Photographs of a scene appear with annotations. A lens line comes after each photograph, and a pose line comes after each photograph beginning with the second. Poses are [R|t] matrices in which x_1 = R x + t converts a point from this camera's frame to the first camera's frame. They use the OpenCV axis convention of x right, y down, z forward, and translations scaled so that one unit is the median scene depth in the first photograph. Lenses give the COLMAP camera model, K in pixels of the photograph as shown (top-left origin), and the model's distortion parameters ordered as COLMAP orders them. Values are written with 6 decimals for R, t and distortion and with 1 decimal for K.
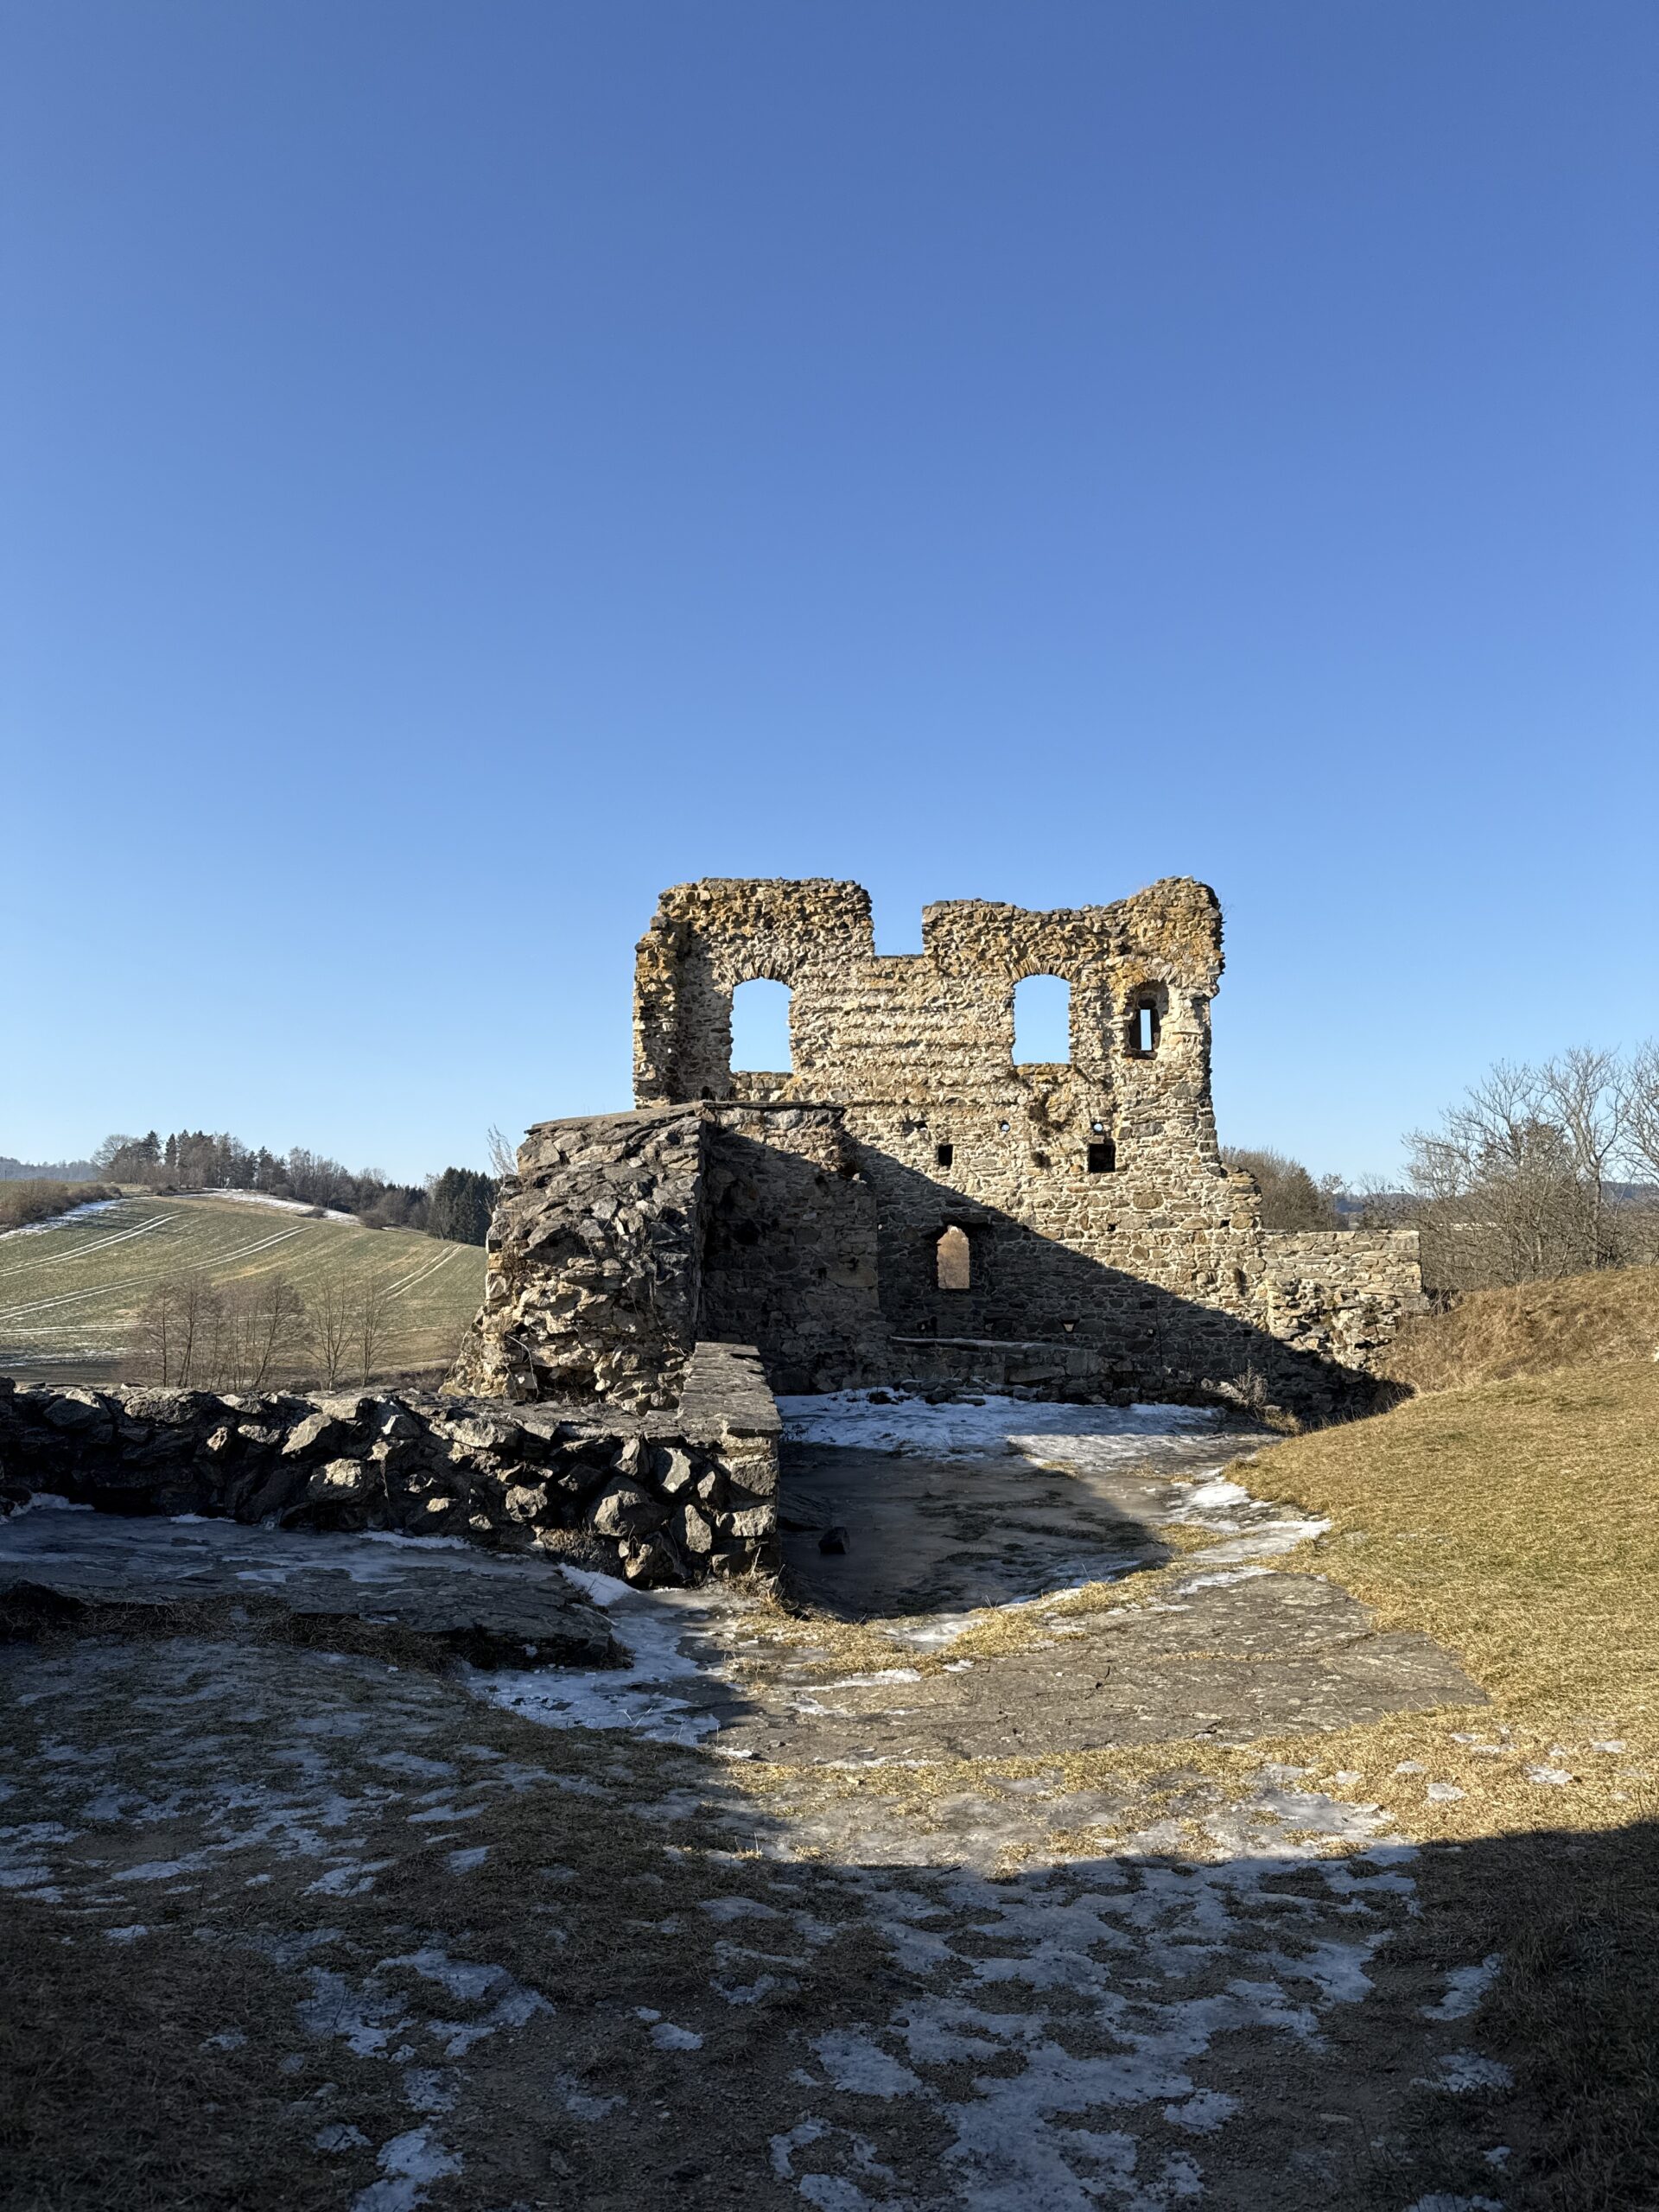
lens RADIAL K [[1544.3, 0, 812.8], [0, 1544.3, 1091.0], [0, 0, 1]] dist [0.065669, -0.042518]
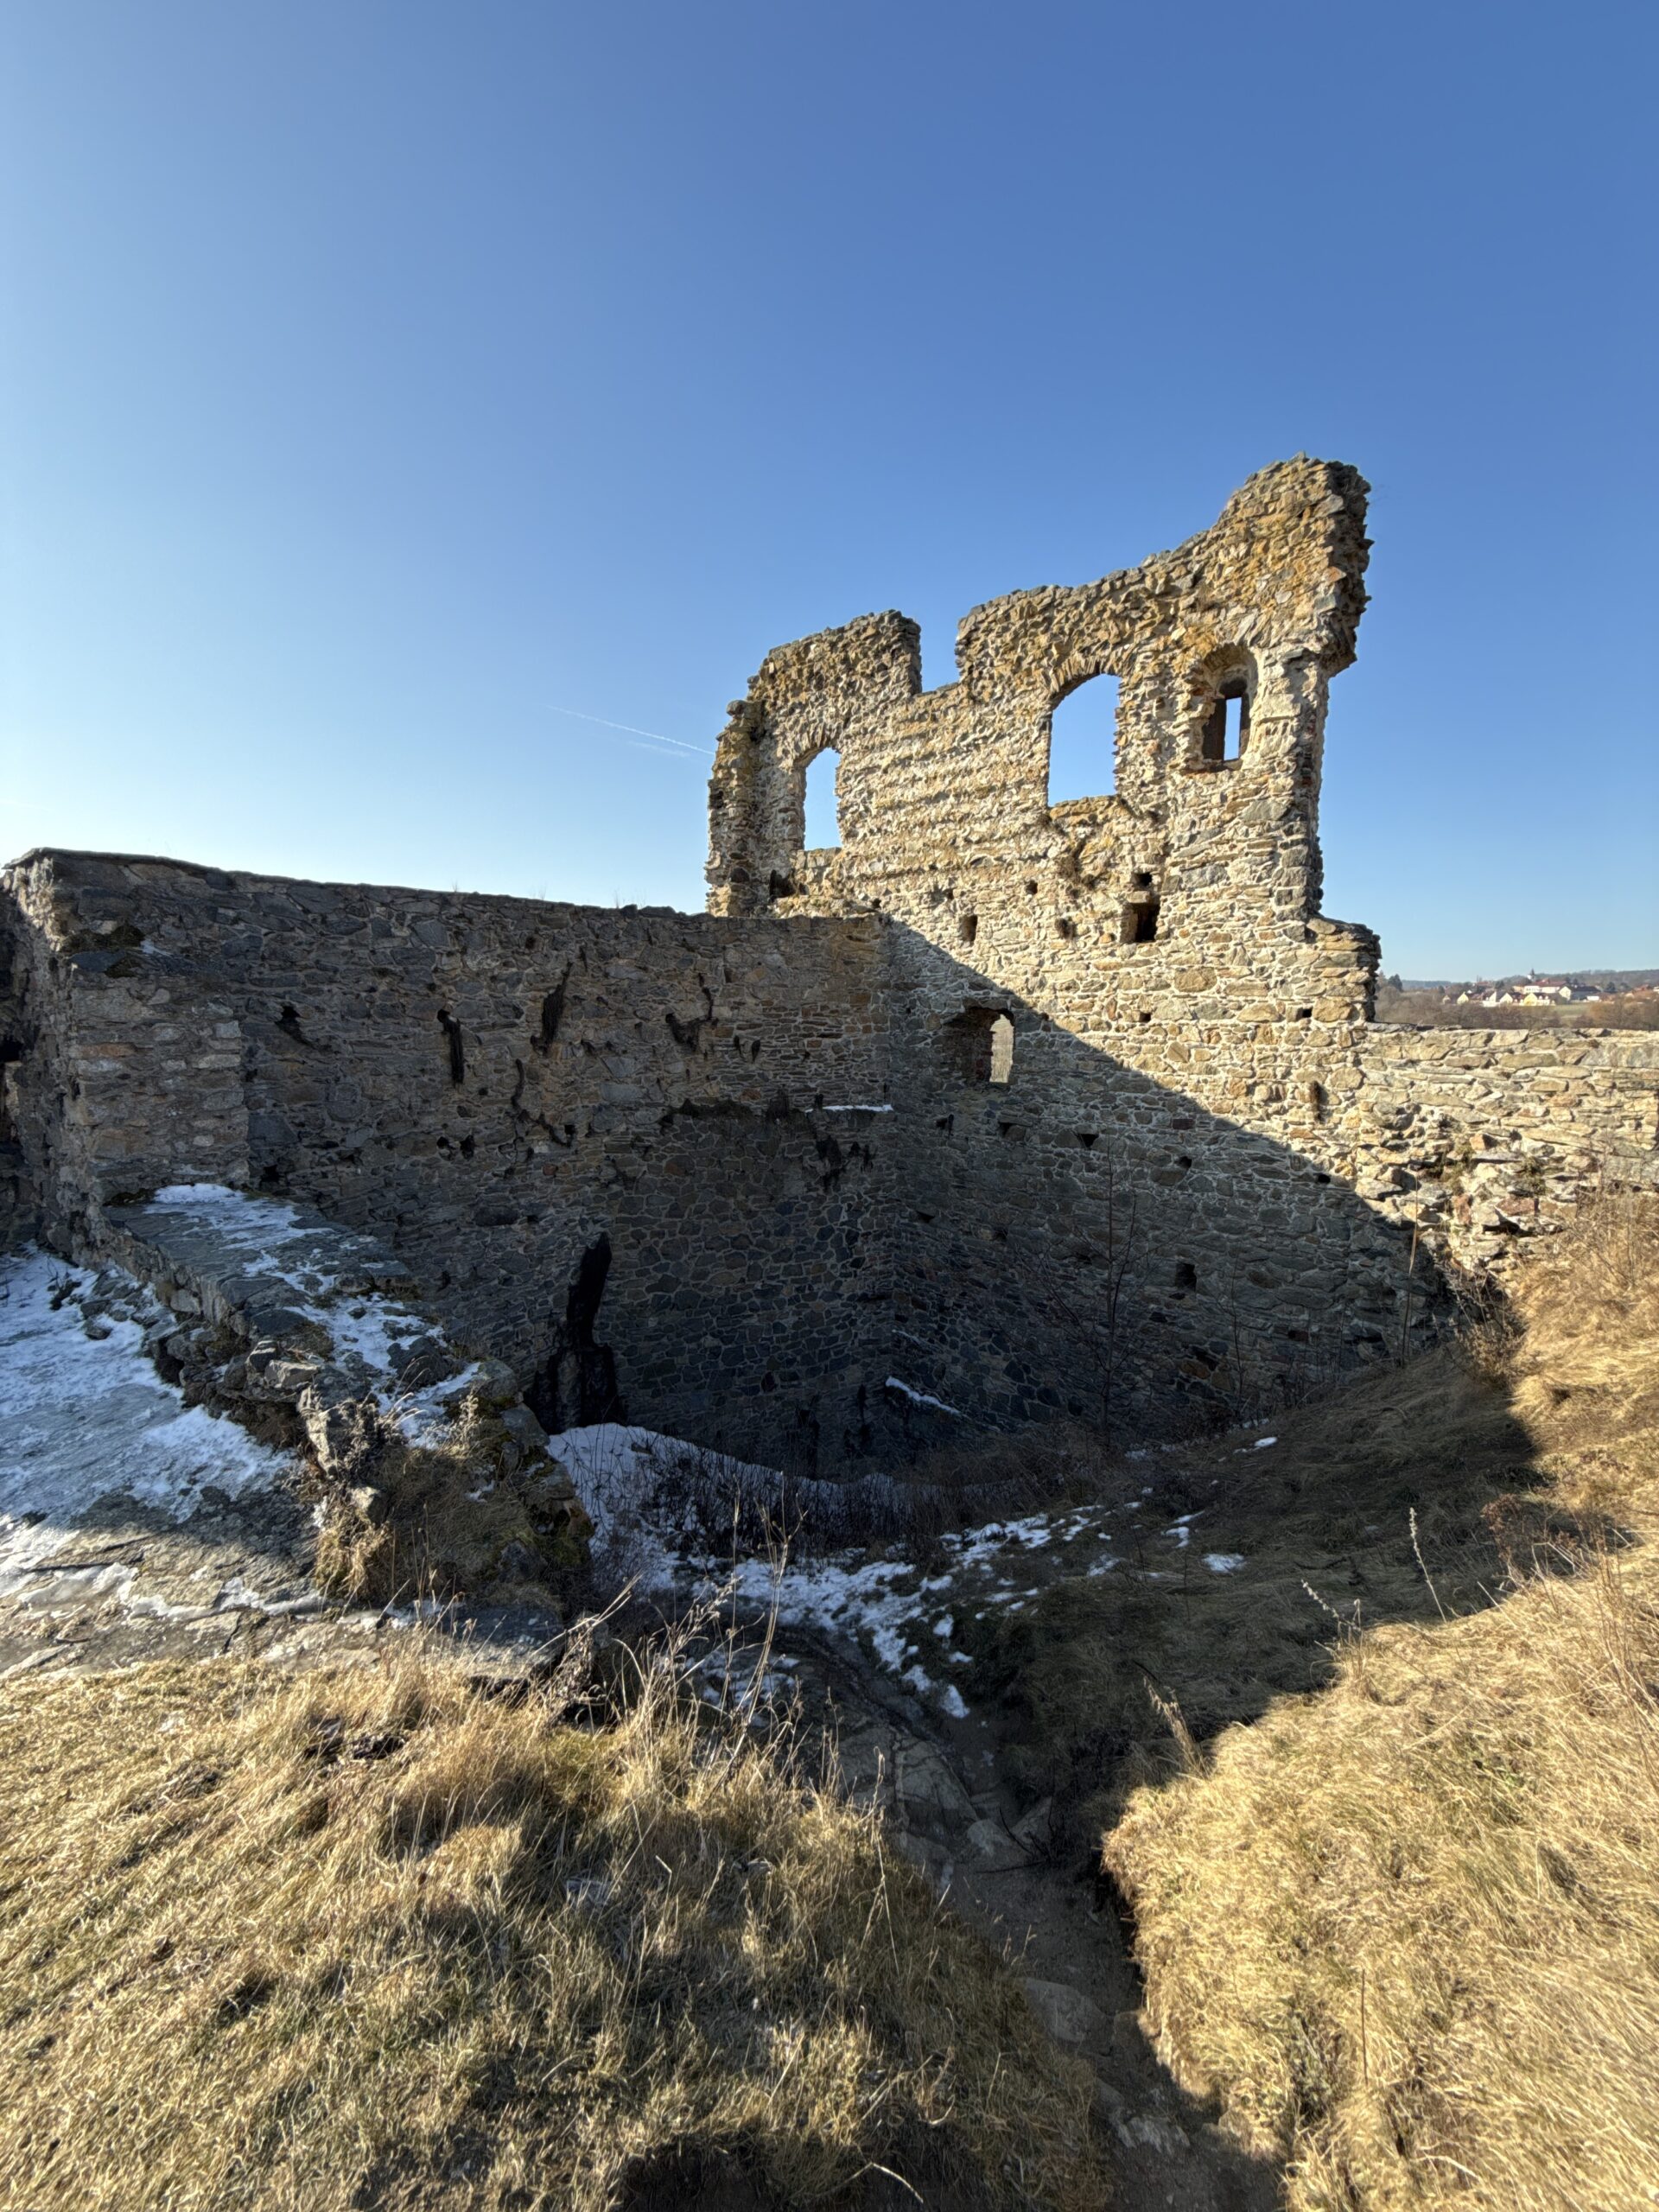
lens RADIAL K [[881.6, 0, 824.9], [0, 881.6, 1106.9], [0, 0, 1]] dist [-0.006999, -0.000810]
pose [[0.792863, 0.075492, -0.604706, 0.327222], [0.055100, 0.979352, 0.194508, 0.039706], [0.606904, -0.187537, 0.772332, 0.570627]]
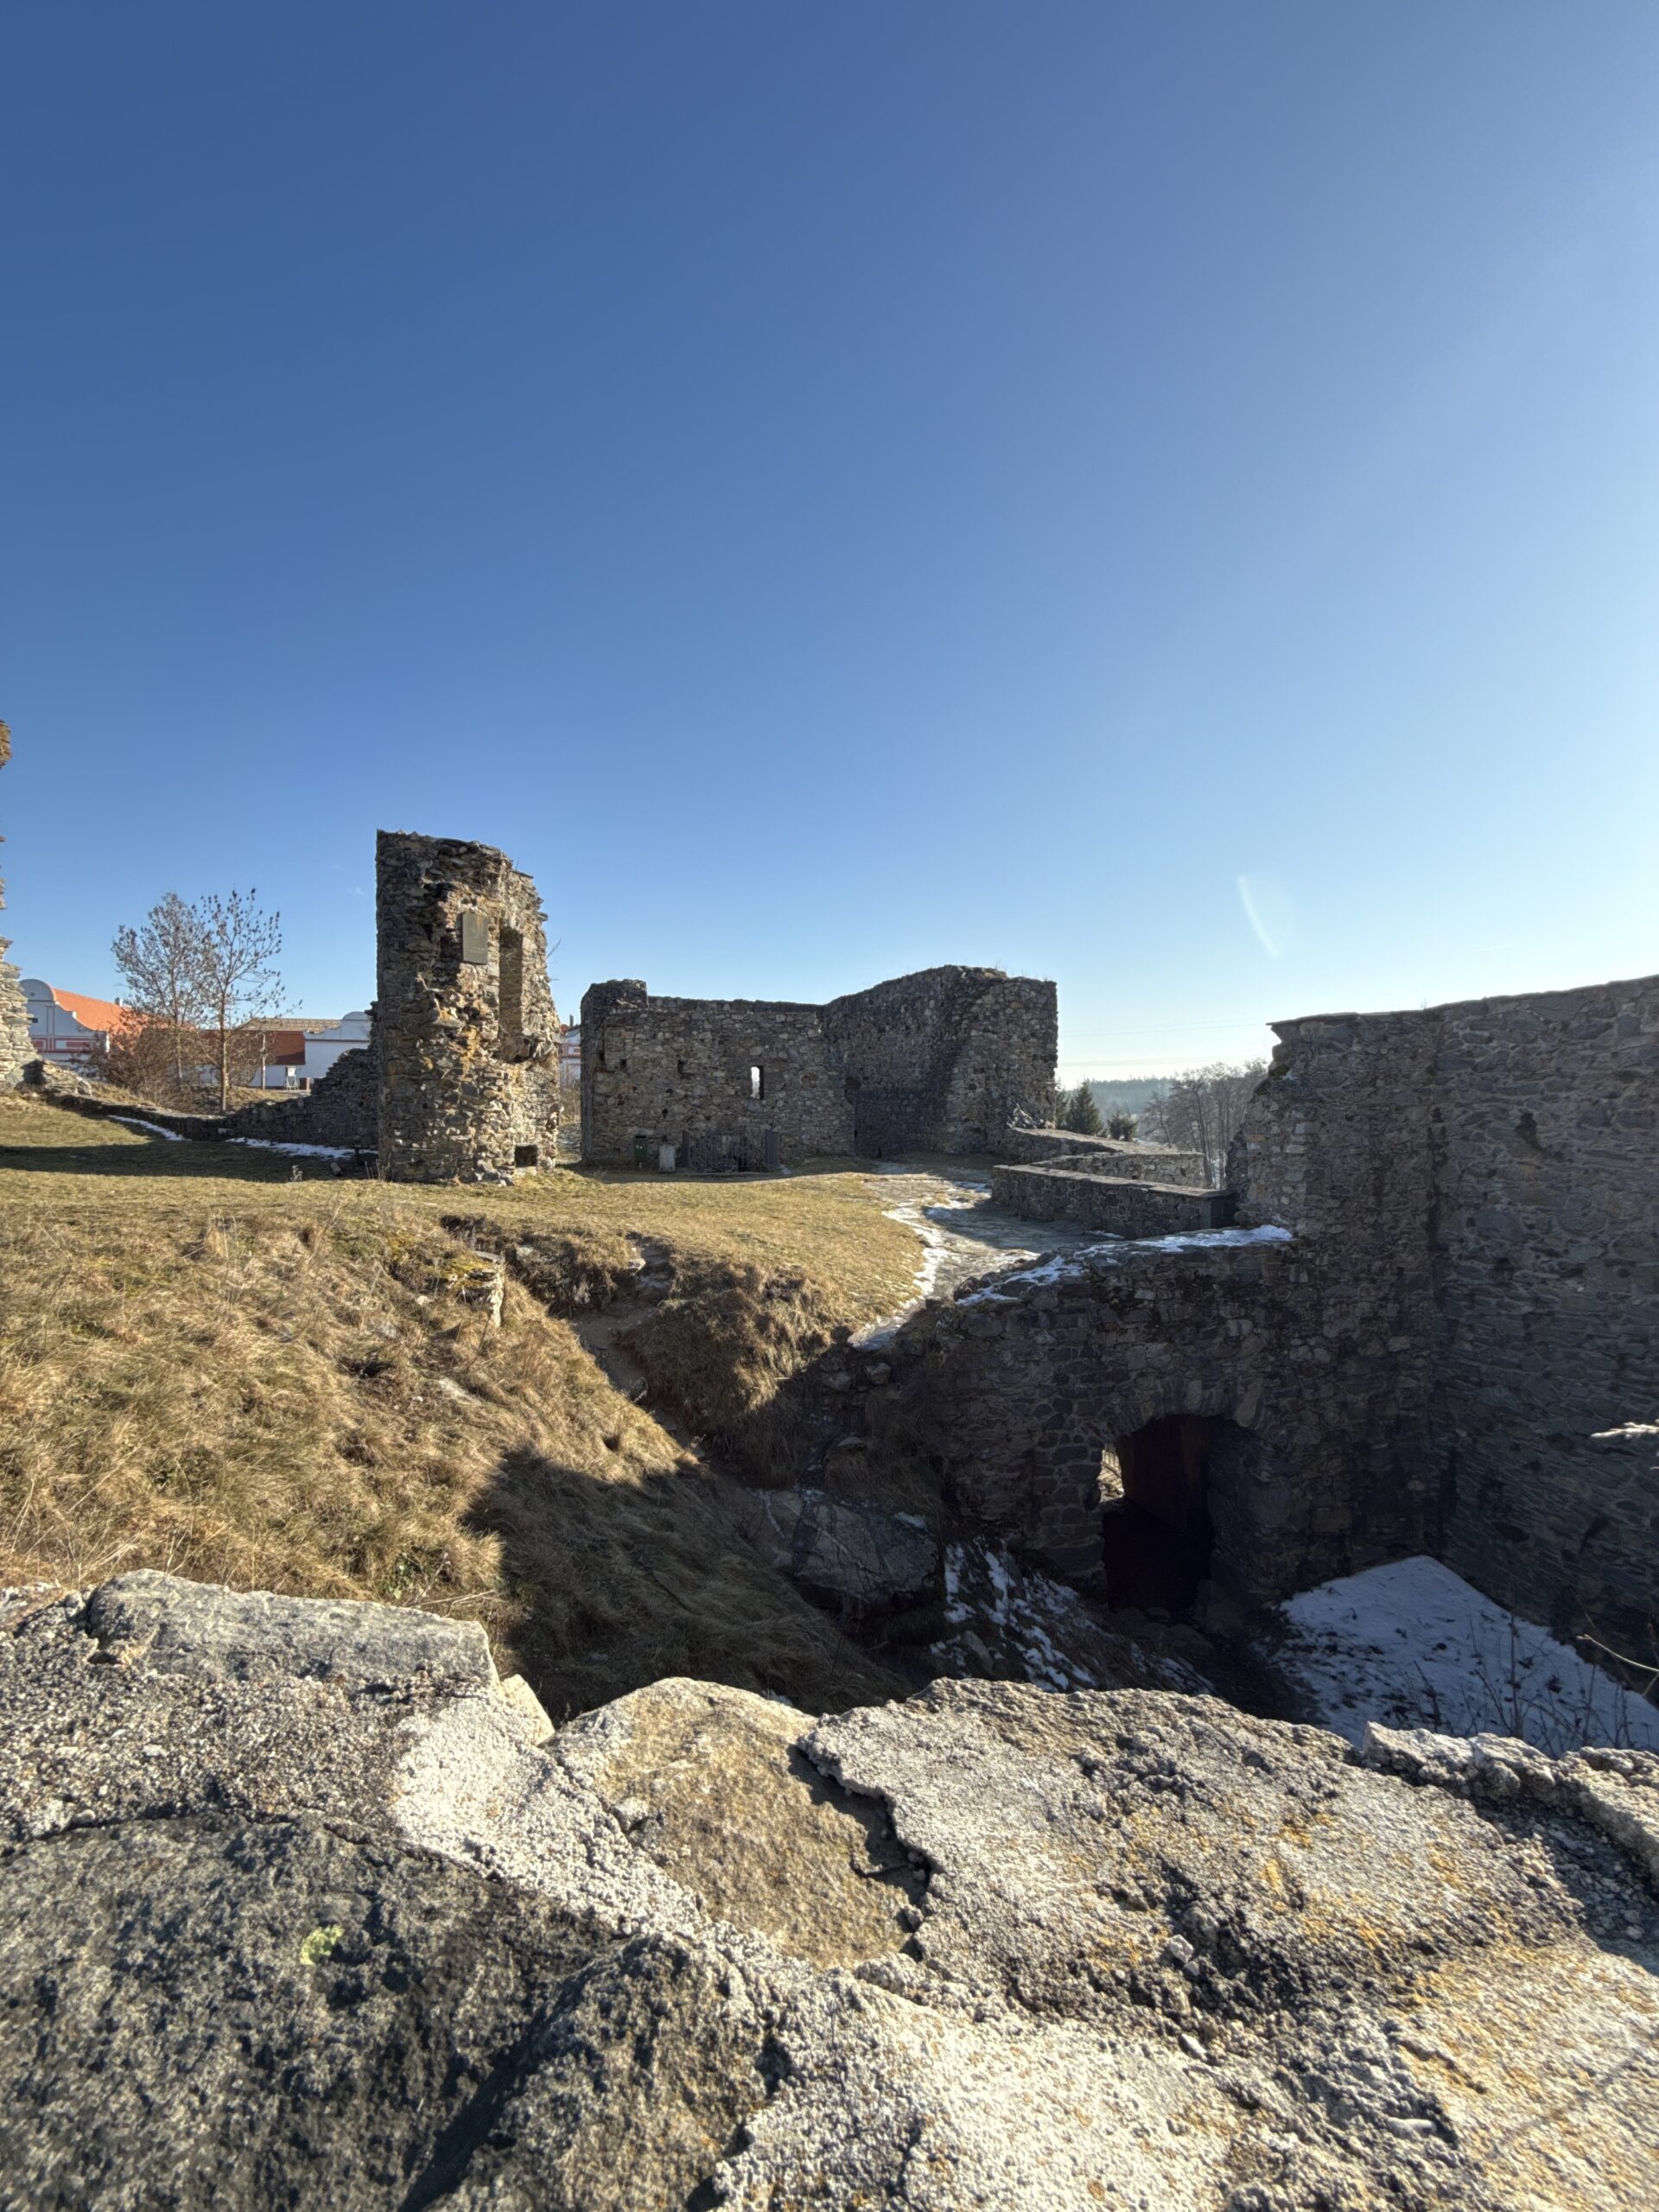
lens RADIAL K [[881.6, 0, 830.1], [0, 881.6, 1107.2], [0, 0, 1]] dist [-0.006999, -0.000810]
pose [[-0.967987, 0.004595, -0.250958, 0.321140], [0.029248, 0.995086, -0.094593, 0.079893], [0.249290, -0.098905, -0.963365, 0.994103]]
